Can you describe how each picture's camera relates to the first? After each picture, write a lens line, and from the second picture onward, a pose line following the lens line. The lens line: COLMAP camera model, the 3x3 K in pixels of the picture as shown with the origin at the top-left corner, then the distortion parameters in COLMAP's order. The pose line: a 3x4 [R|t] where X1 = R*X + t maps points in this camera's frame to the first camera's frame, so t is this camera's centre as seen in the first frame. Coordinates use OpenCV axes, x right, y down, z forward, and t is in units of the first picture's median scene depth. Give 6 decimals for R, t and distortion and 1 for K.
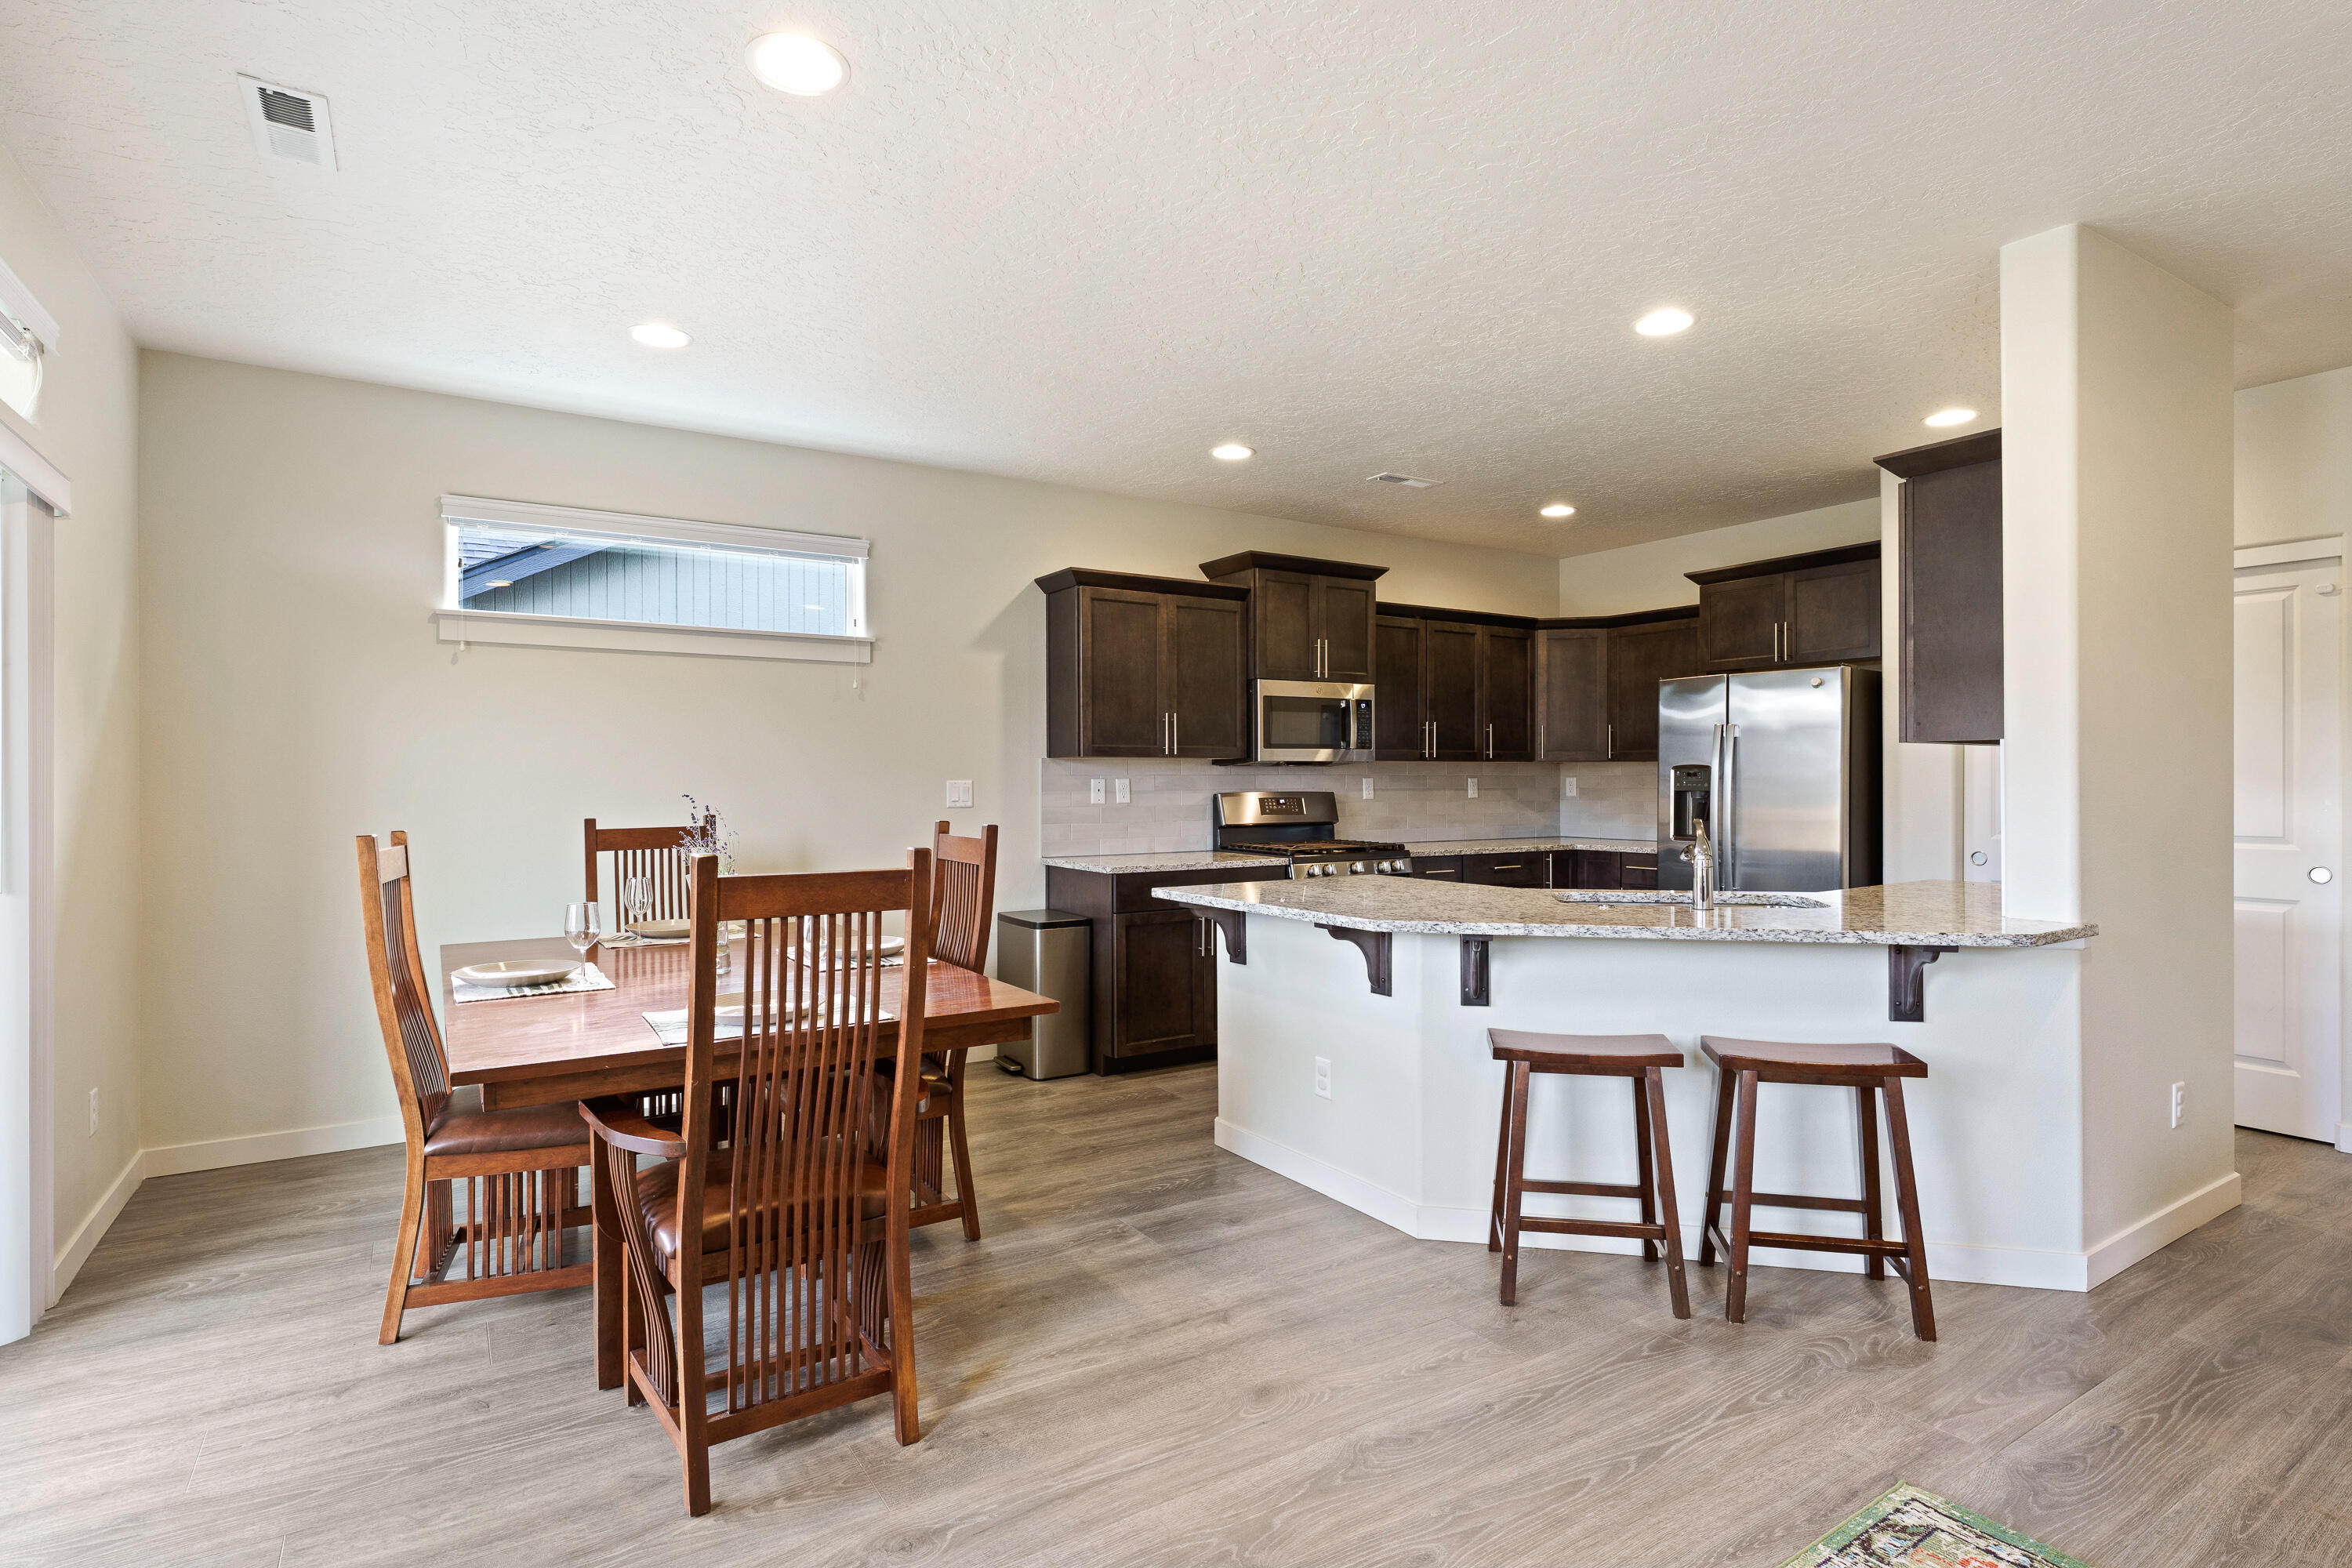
lens RADIAL K [[1167.1, 0, 1176.3], [0, 1167.1, 773.5], [0, 0, 1]] dist [-0.000752, -0.002916]
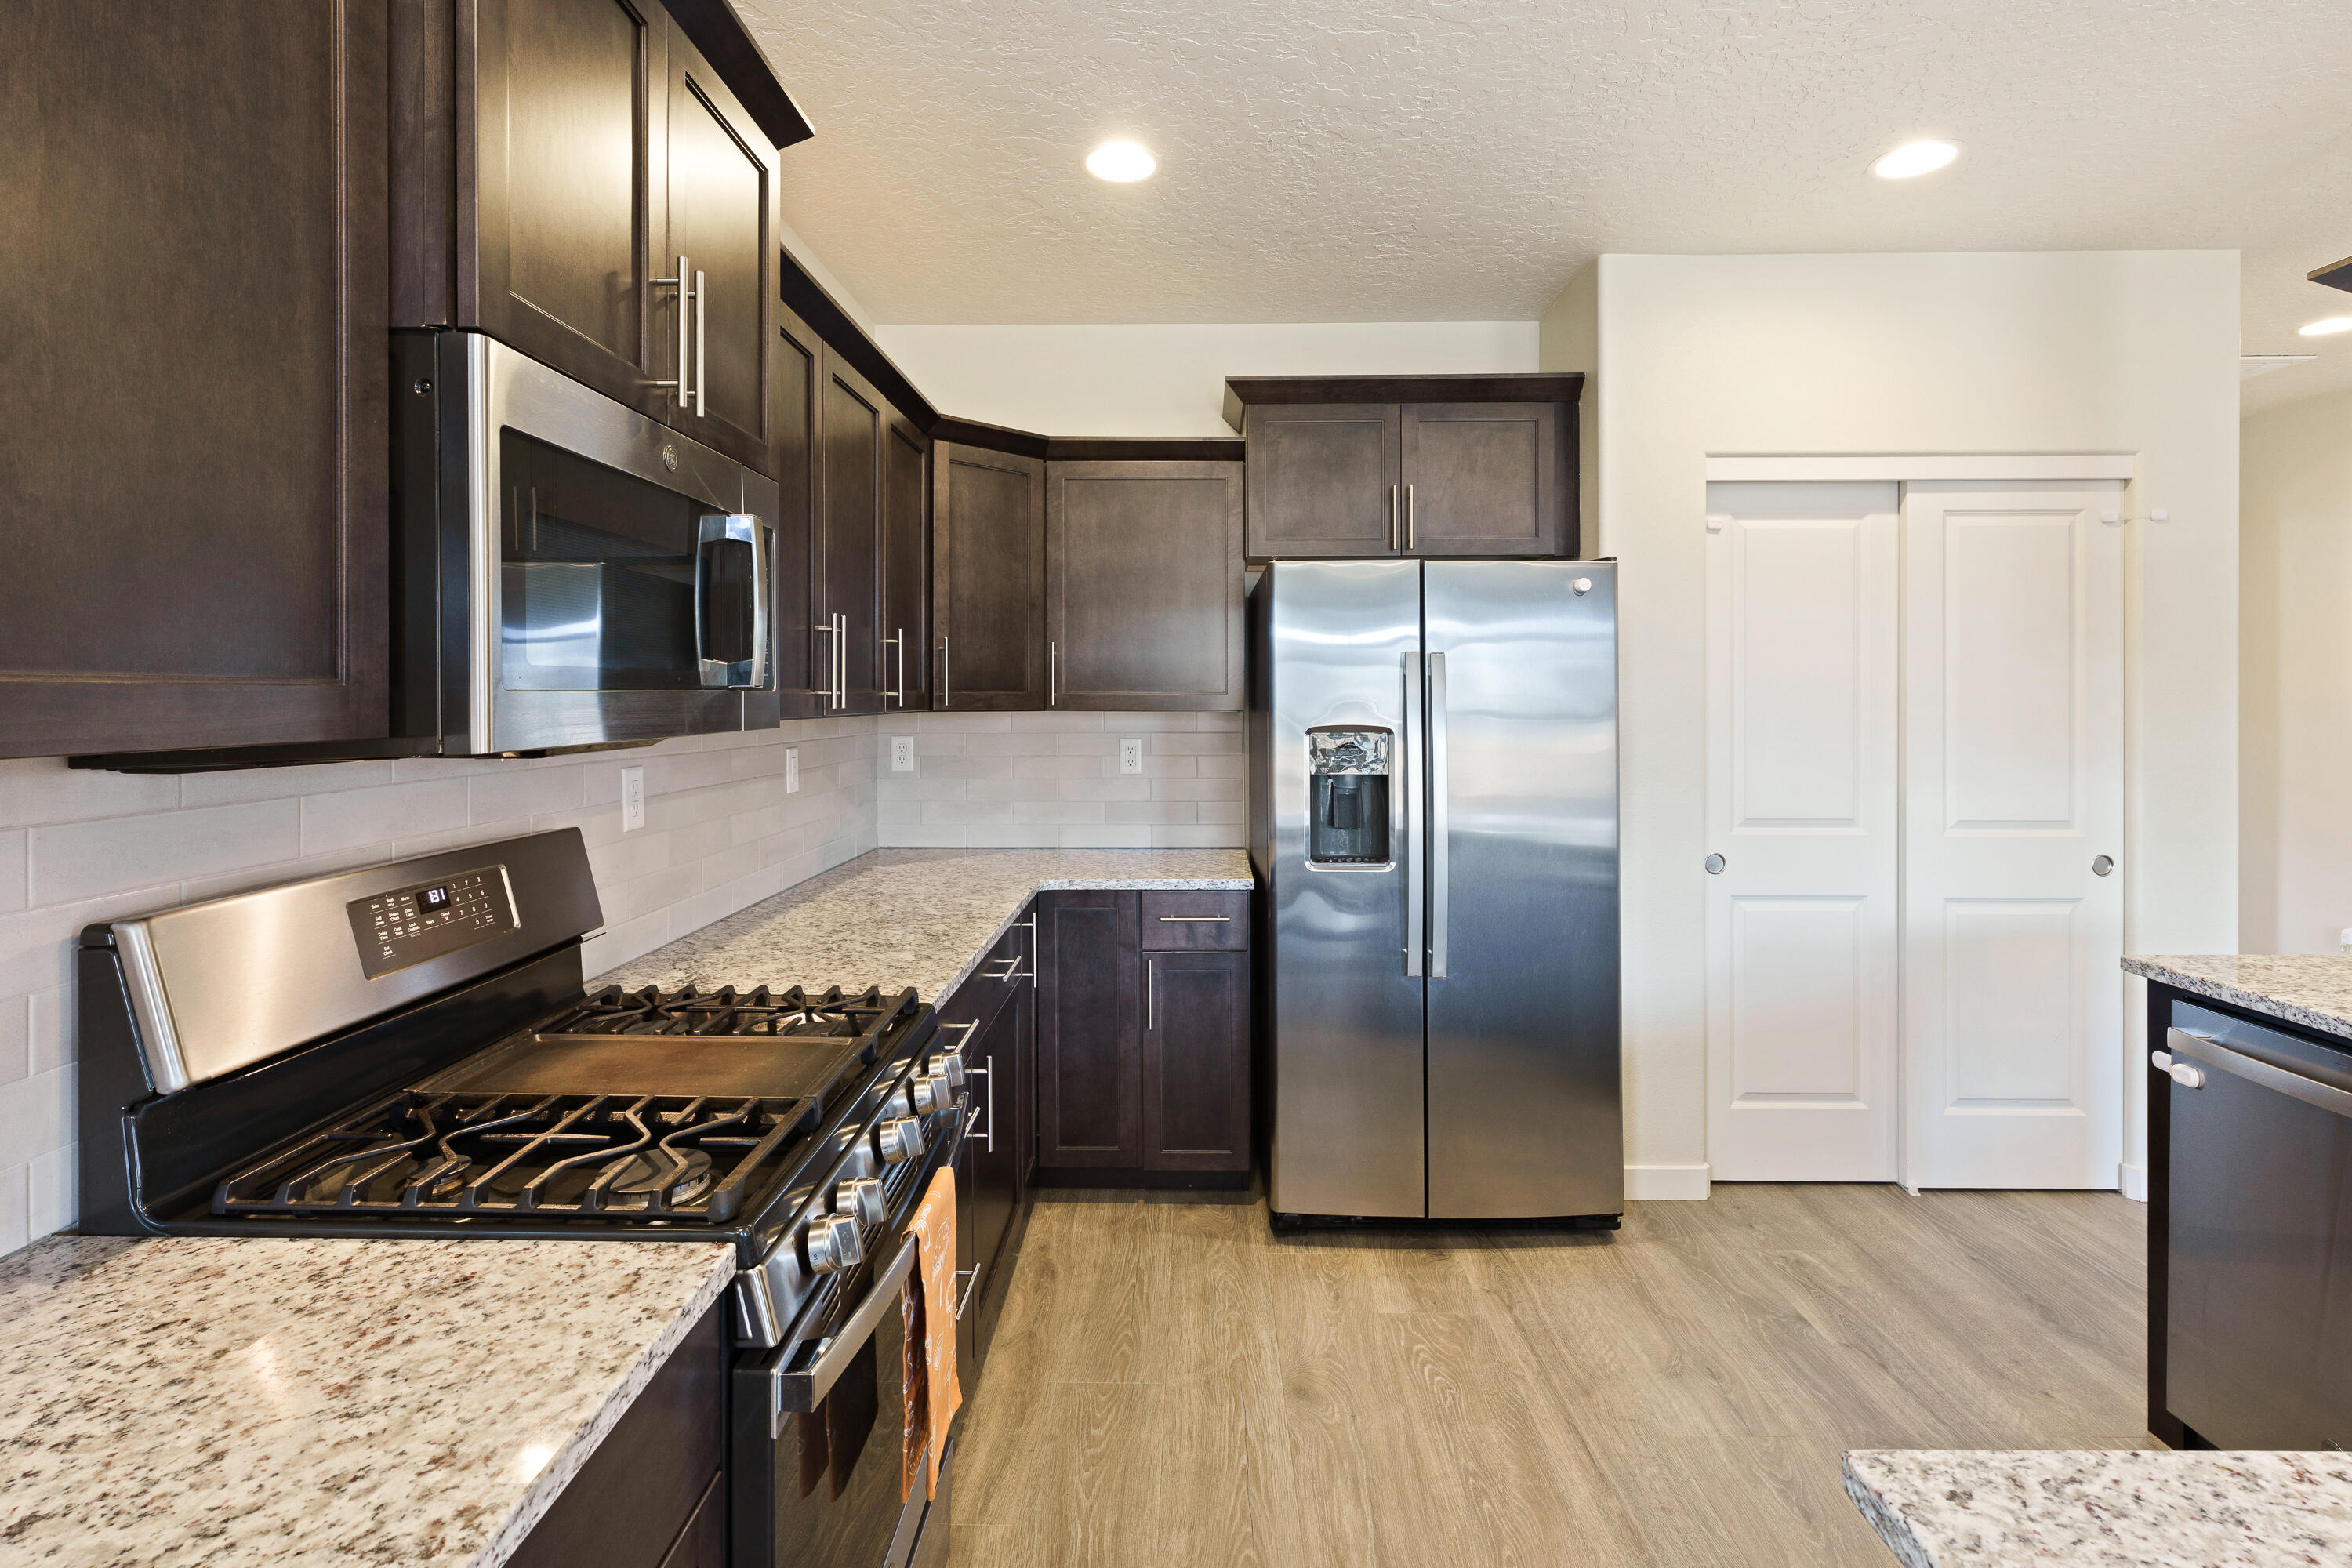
lens RADIAL K [[1109.8, 0, 1188.6], [0, 1109.8, 696.5], [0, 0, 1]] dist [0.004871, -0.002045]
pose [[0.545792, 0.001737, 0.837919, -0.021370], [-0.005343, 0.999985, 0.001407, -0.021962], [-0.837904, -0.005245, 0.545793, 0.828180]]
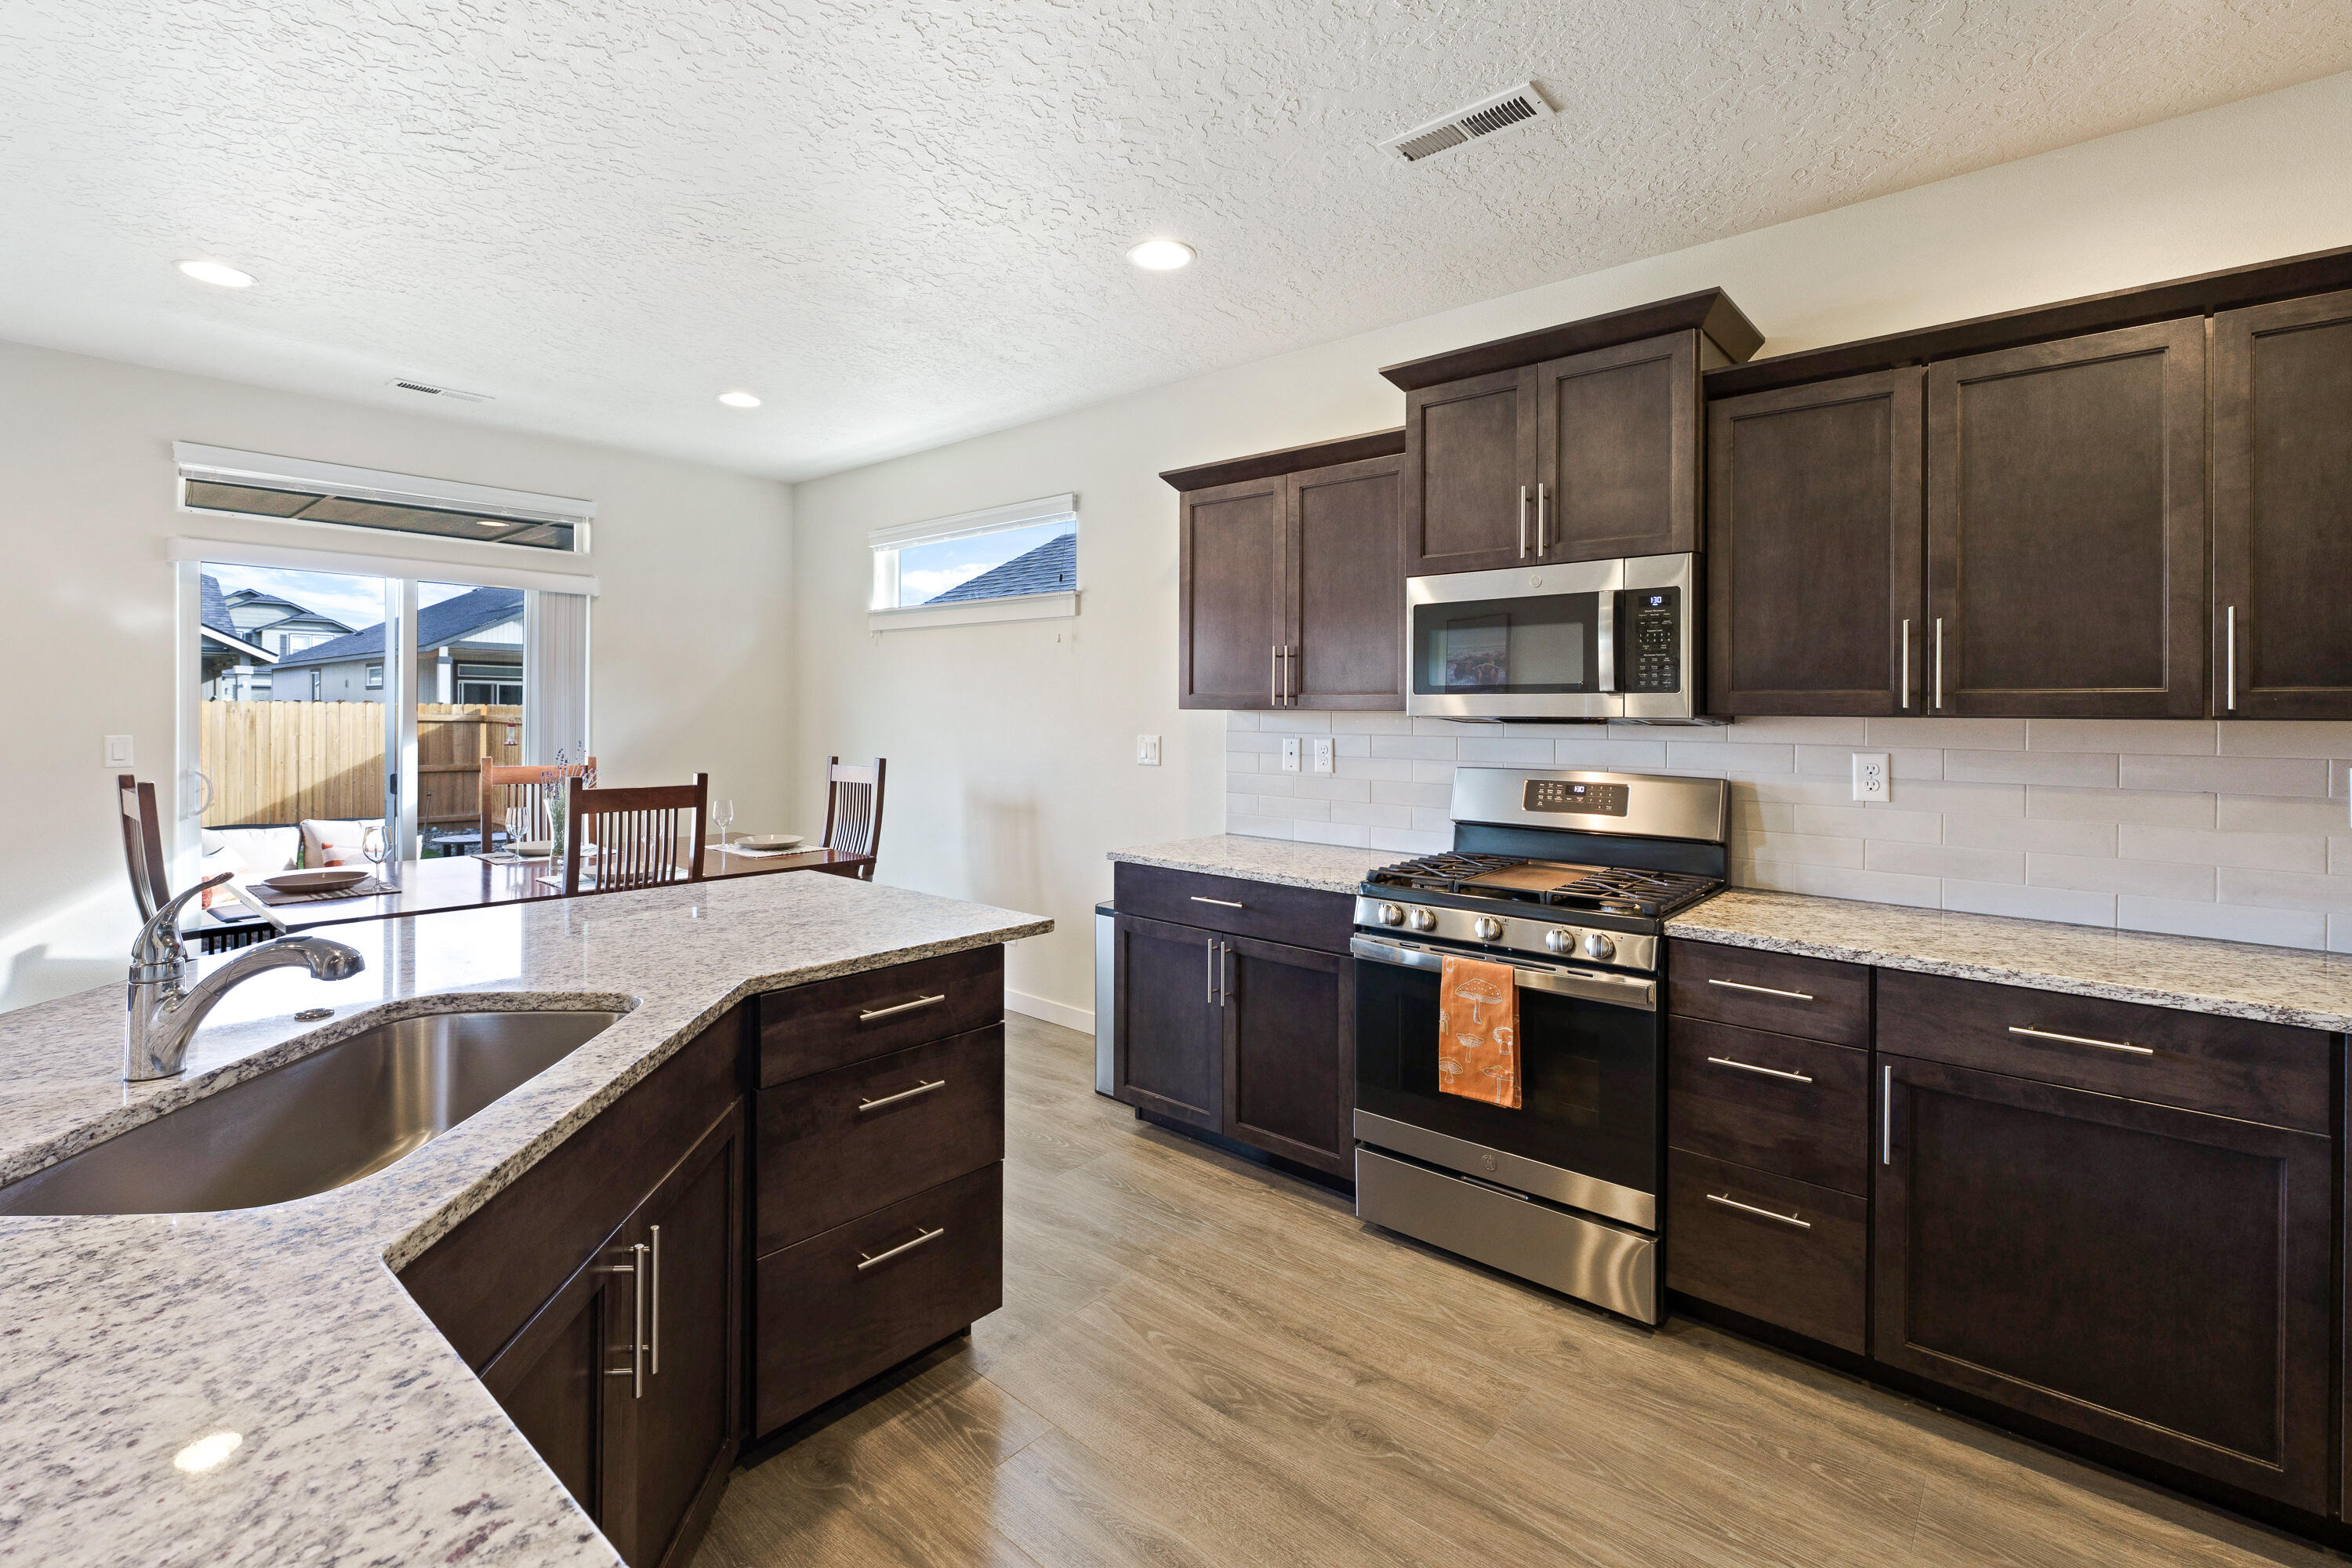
lens RADIAL K [[1025.4, 0, 1165.6], [0, 1025.4, 721.8], [0, 0, 1]] dist [0.003001, 0.001092]
pose [[0.289886, 0.014382, -0.956953, 0.556532], [-0.005157, 0.999896, 0.013465, -0.014791], [0.957047, 0.001032, 0.289930, 0.756132]]
